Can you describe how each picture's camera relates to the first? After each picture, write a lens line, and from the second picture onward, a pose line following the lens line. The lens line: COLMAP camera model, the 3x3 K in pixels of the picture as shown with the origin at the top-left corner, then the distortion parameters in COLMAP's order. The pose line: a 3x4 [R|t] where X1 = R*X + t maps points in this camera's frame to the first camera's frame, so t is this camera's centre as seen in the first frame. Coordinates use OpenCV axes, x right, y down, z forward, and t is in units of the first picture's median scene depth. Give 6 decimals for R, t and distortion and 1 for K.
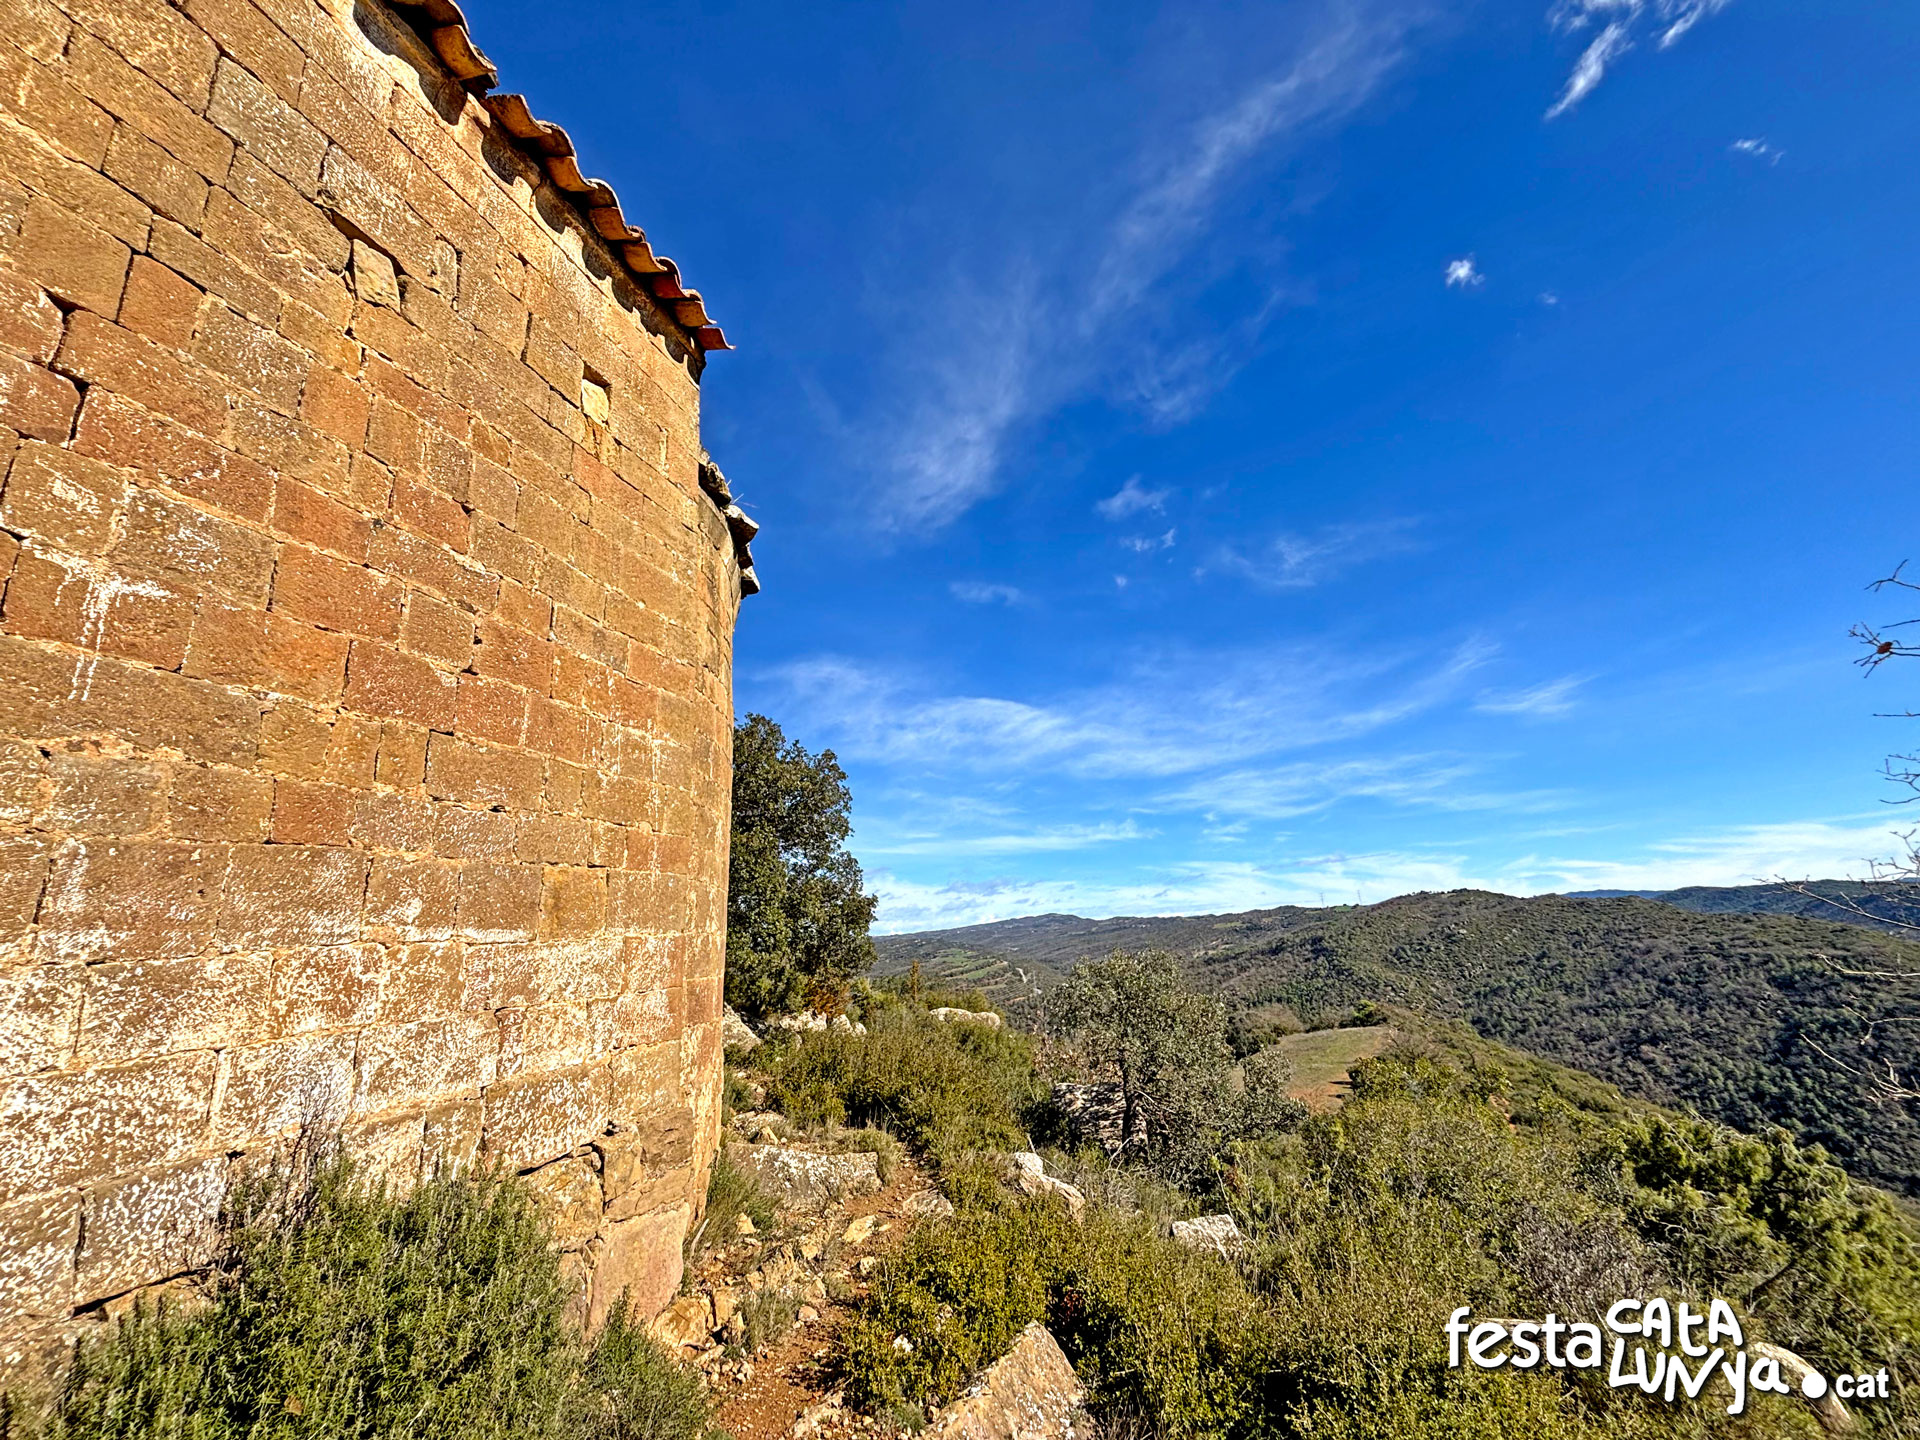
lens RADIAL K [[766.7, 0, 952.6], [0, 766.7, 722.6], [0, 0, 1]] dist [0.008109, -0.002410]
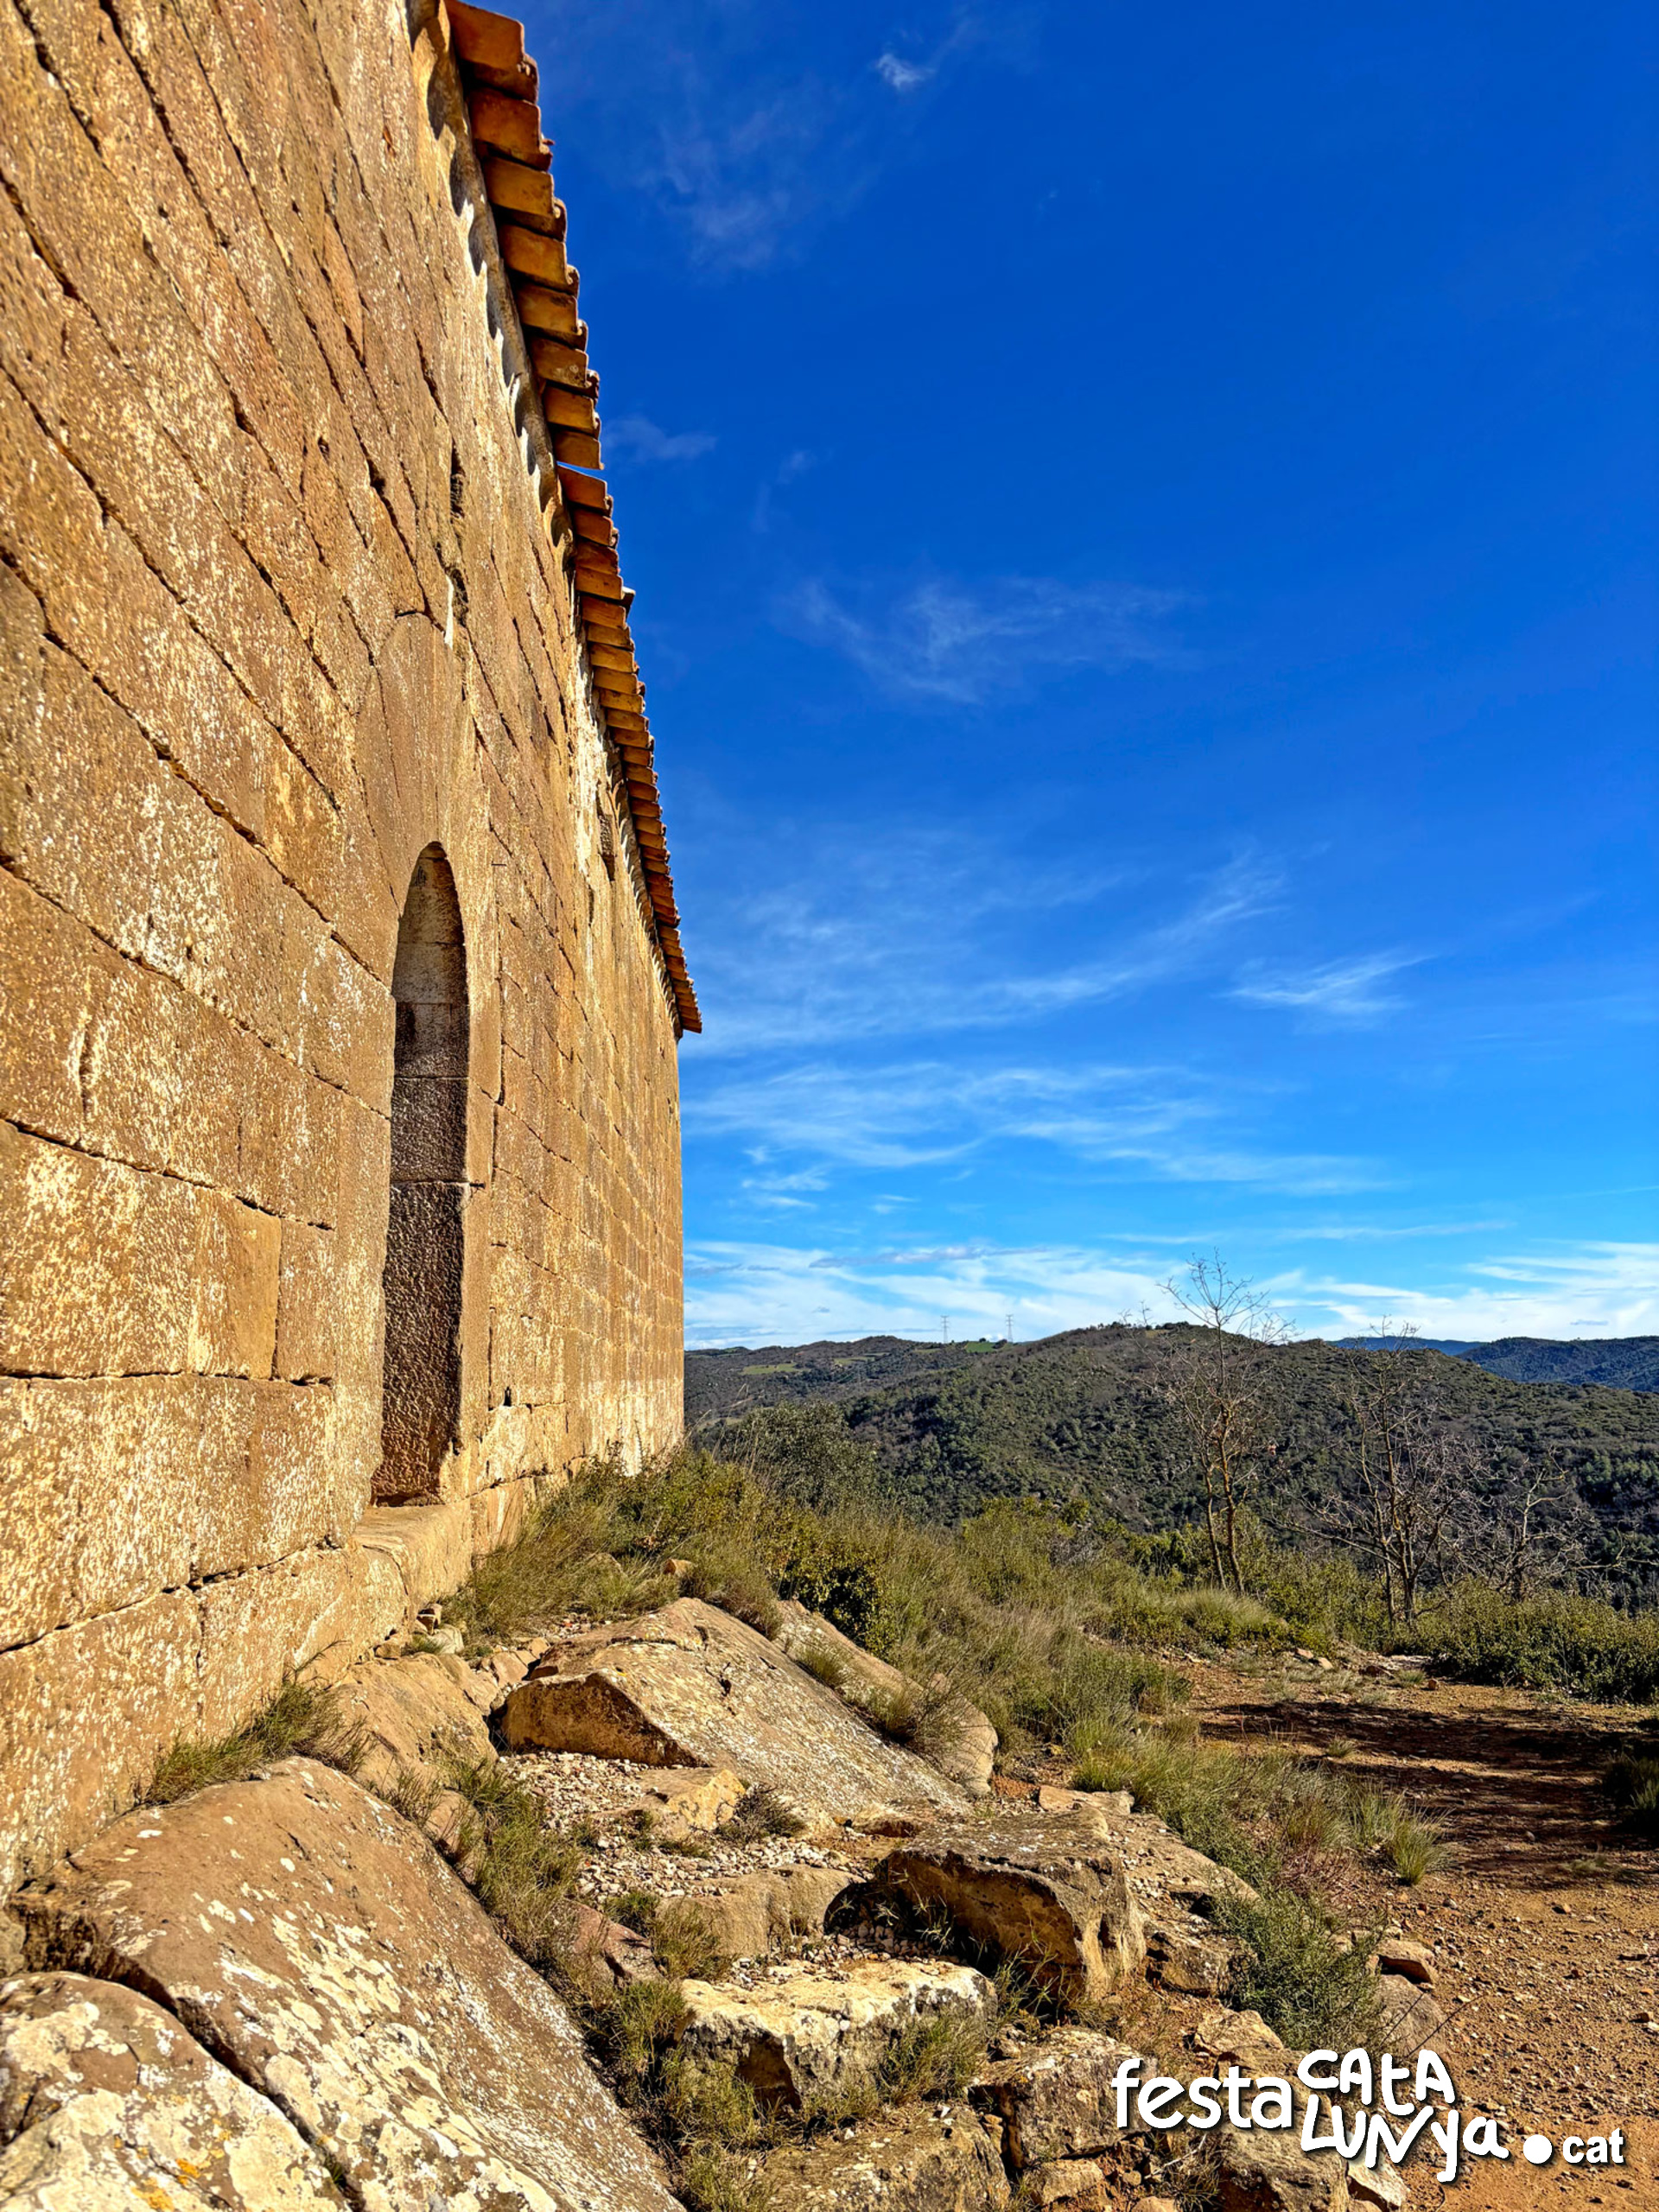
lens RADIAL K [[883.3, 0, 840.5], [0, 883.3, 1103.1], [0, 0, 1]] dist [0.008109, -0.002410]
pose [[0.964651, 0.109815, 0.239559, 0.263673], [-0.109113, 0.993897, -0.016235, 0.097490], [-0.239880, -0.010478, 0.970746, 0.446319]]
